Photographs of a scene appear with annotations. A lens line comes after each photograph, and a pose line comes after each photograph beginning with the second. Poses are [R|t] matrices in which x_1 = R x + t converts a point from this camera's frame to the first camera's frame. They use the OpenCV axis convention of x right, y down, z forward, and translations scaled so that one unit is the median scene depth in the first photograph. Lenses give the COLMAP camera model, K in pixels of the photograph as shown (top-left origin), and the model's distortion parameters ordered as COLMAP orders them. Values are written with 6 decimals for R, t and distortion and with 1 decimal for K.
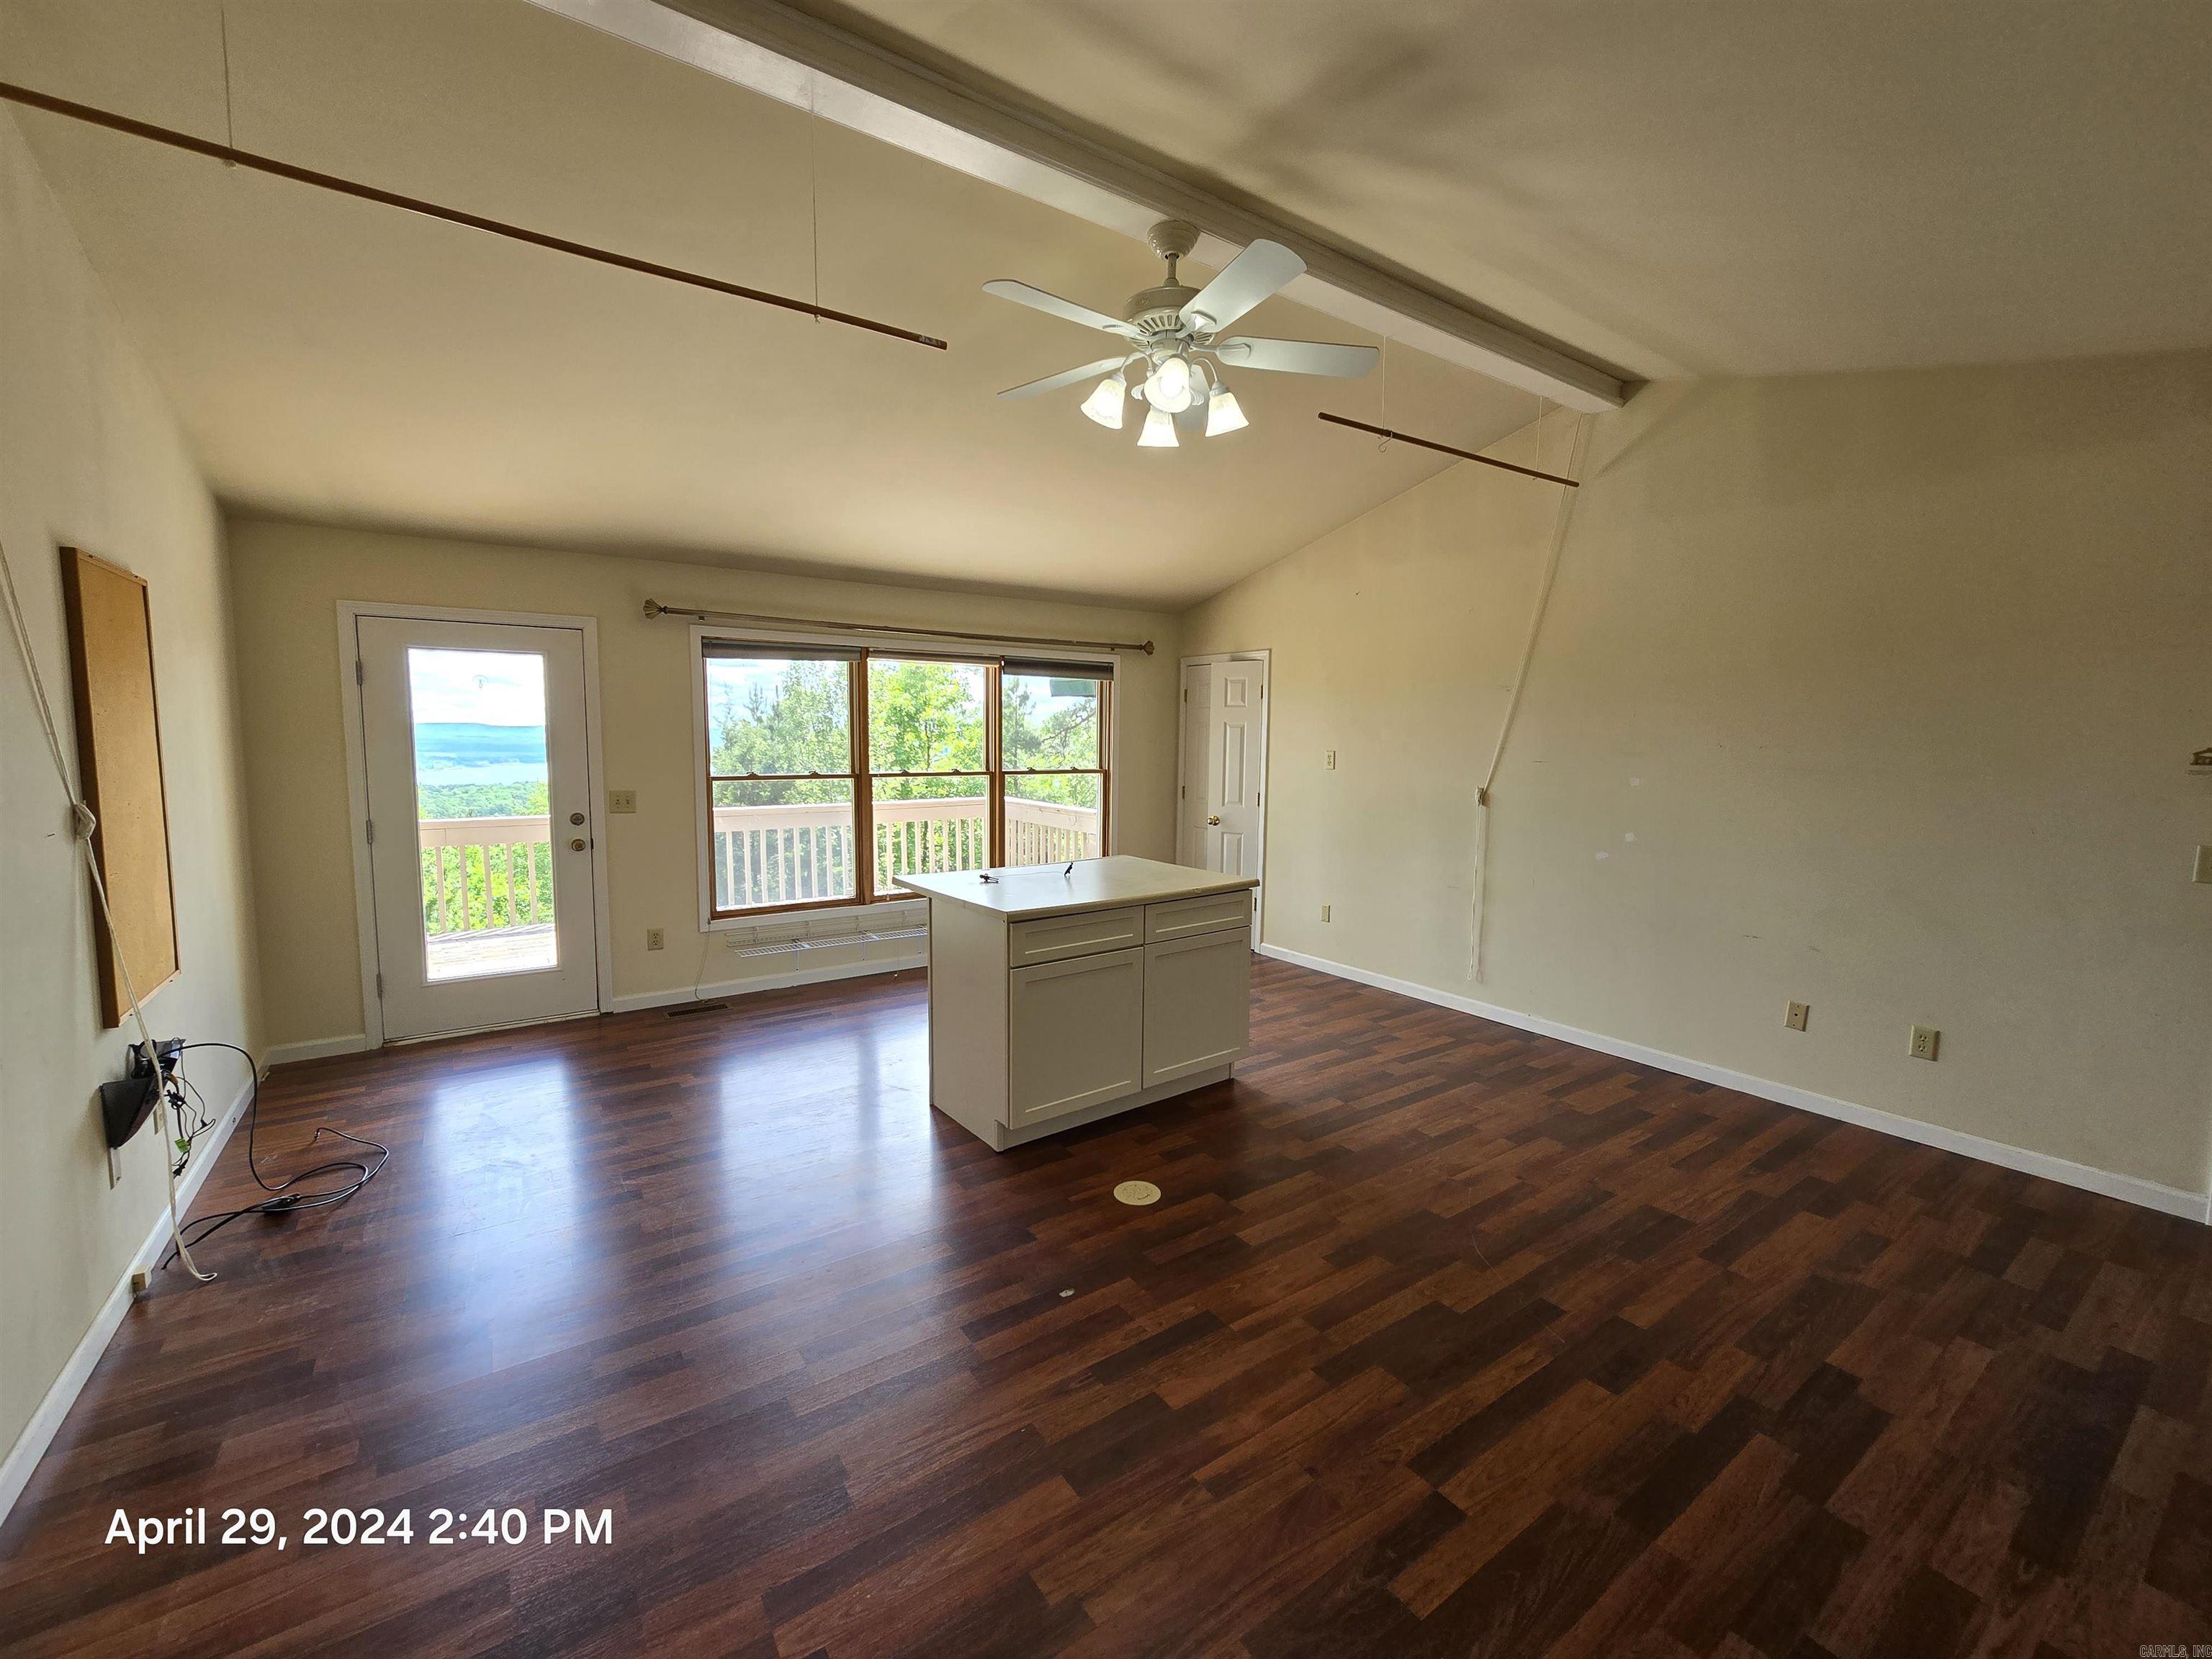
lens RADIAL K [[905.0, 0, 1105.4], [0, 905.0, 821.1], [0, 0, 1]] dist [-0.006160, 0.001167]
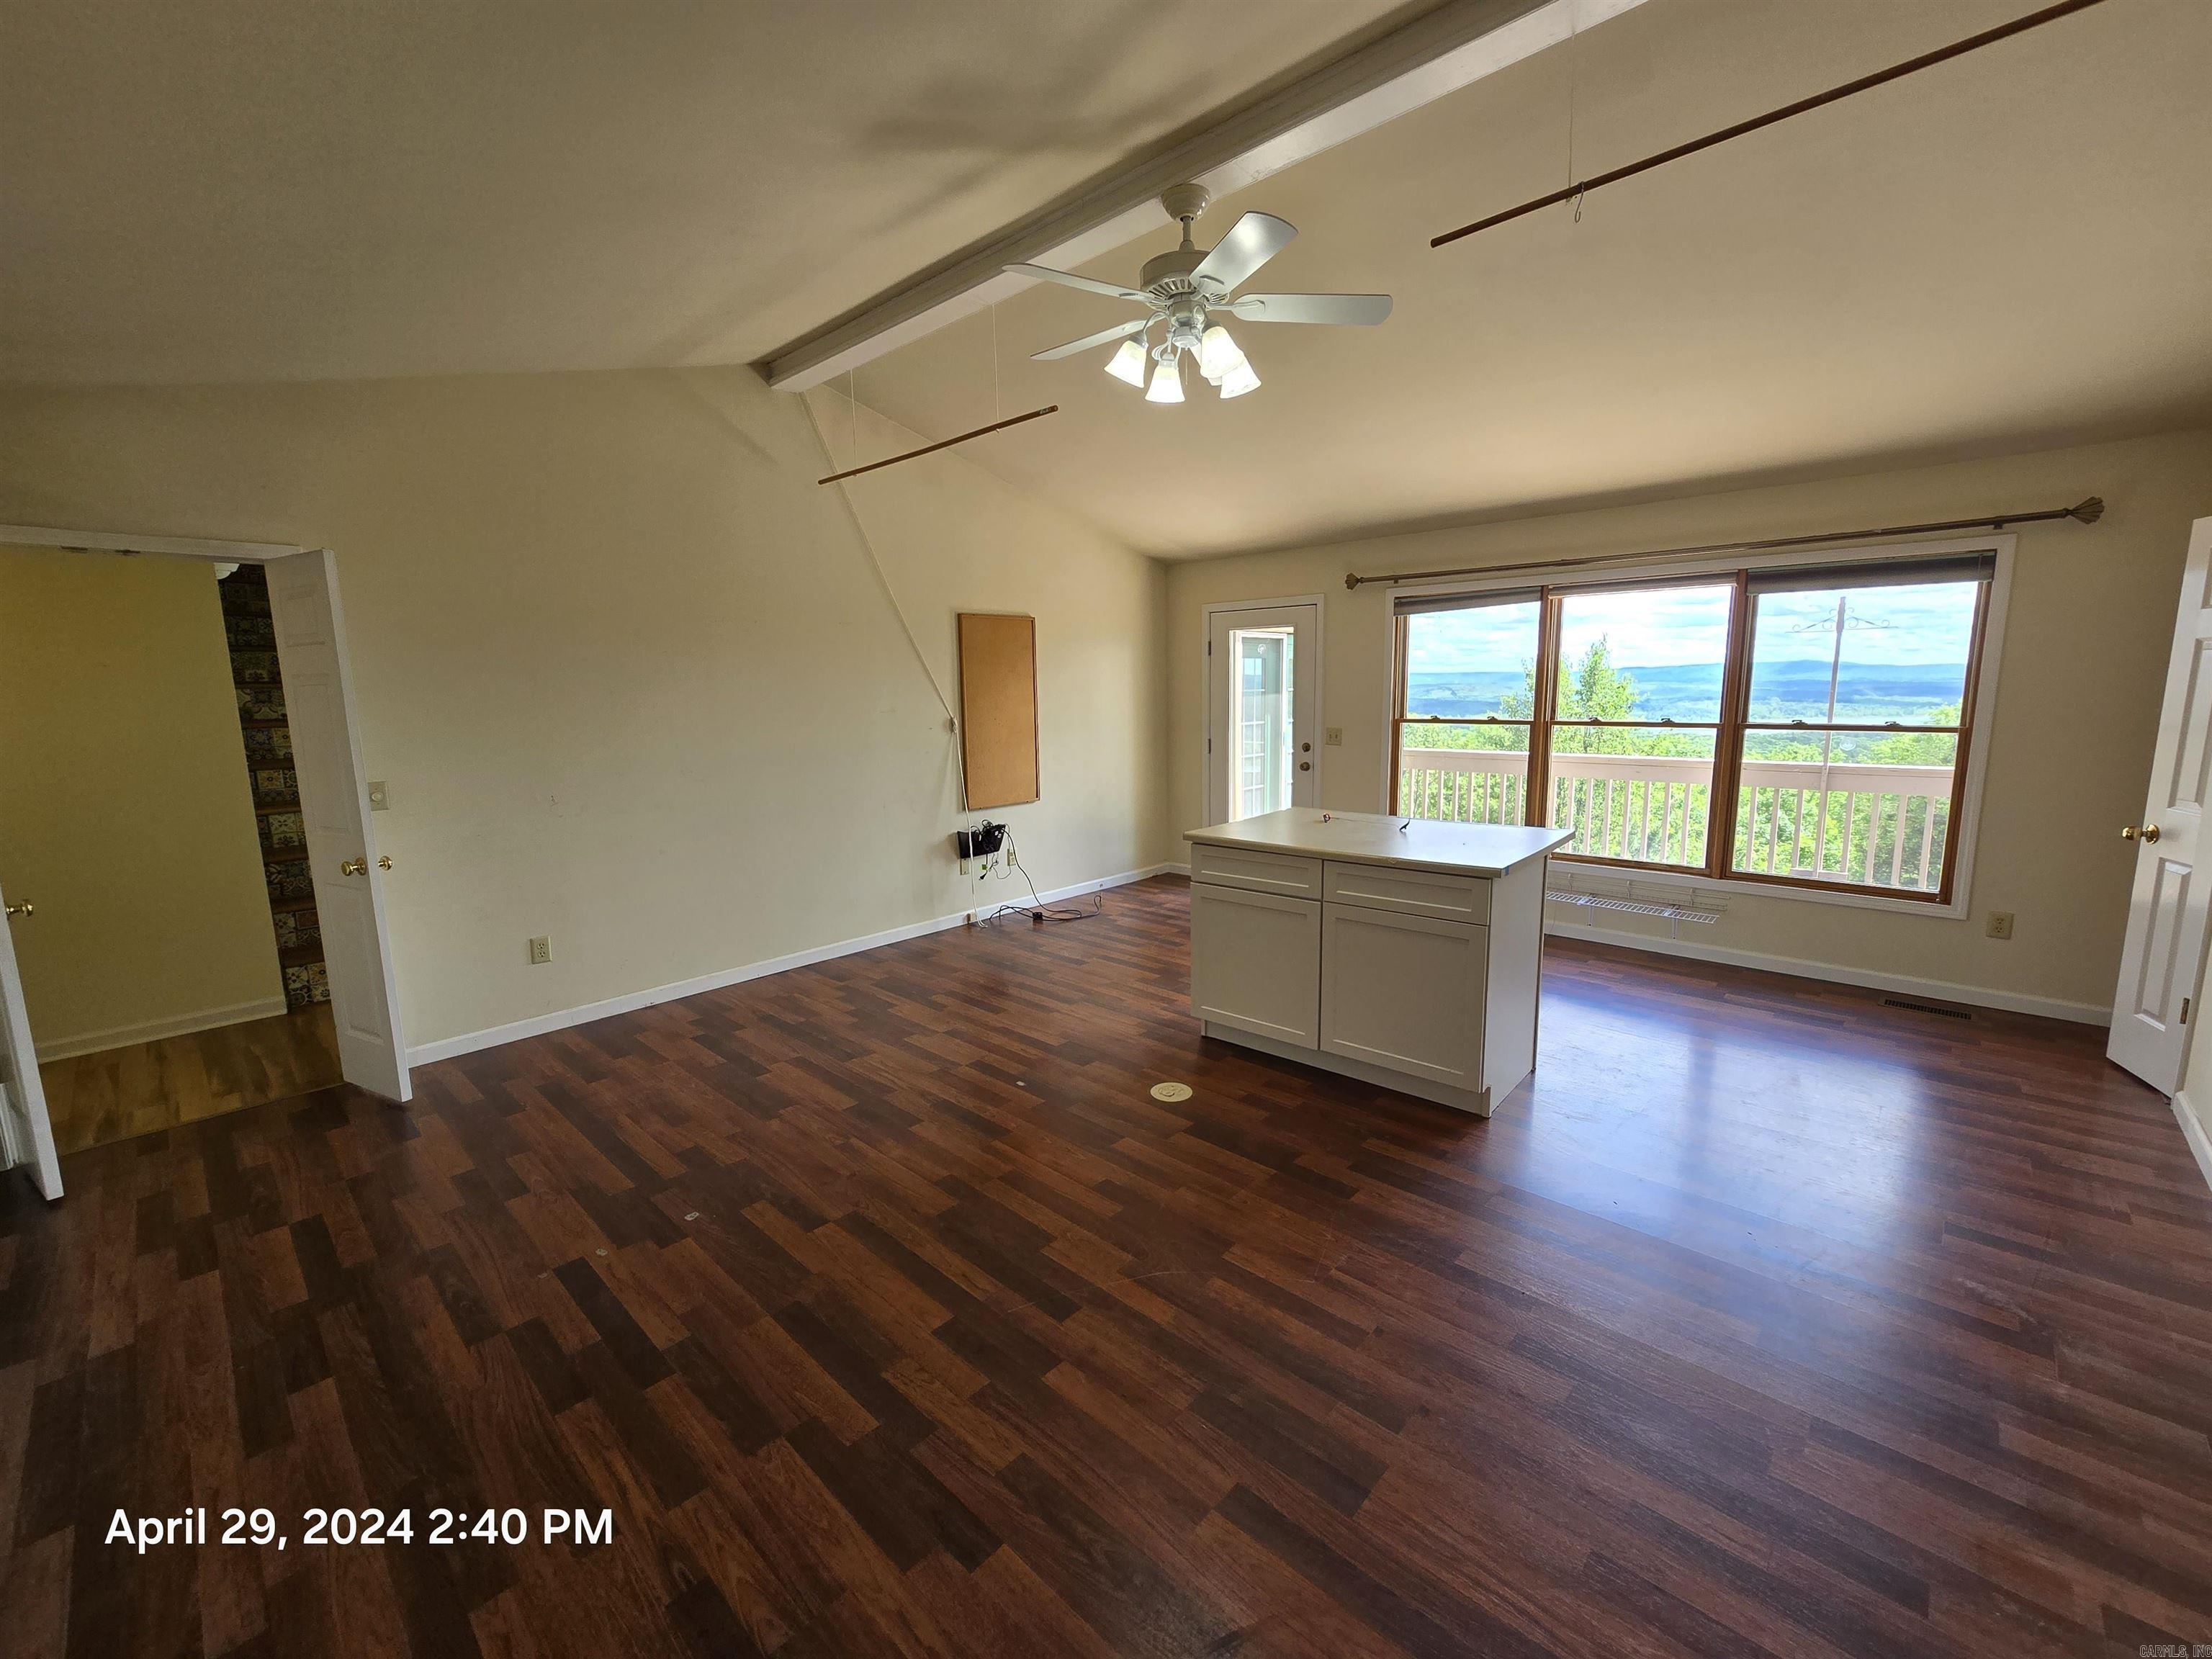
lens RADIAL K [[905.0, 0, 1109.0], [0, 905.0, 826.8], [0, 0, 1]] dist [-0.006160, 0.001167]
pose [[0.207763, 0.140993, -0.967965, 1.255678], [-0.074157, 0.988980, 0.128137, -0.065673], [0.975364, 0.045159, 0.215929, 0.781478]]
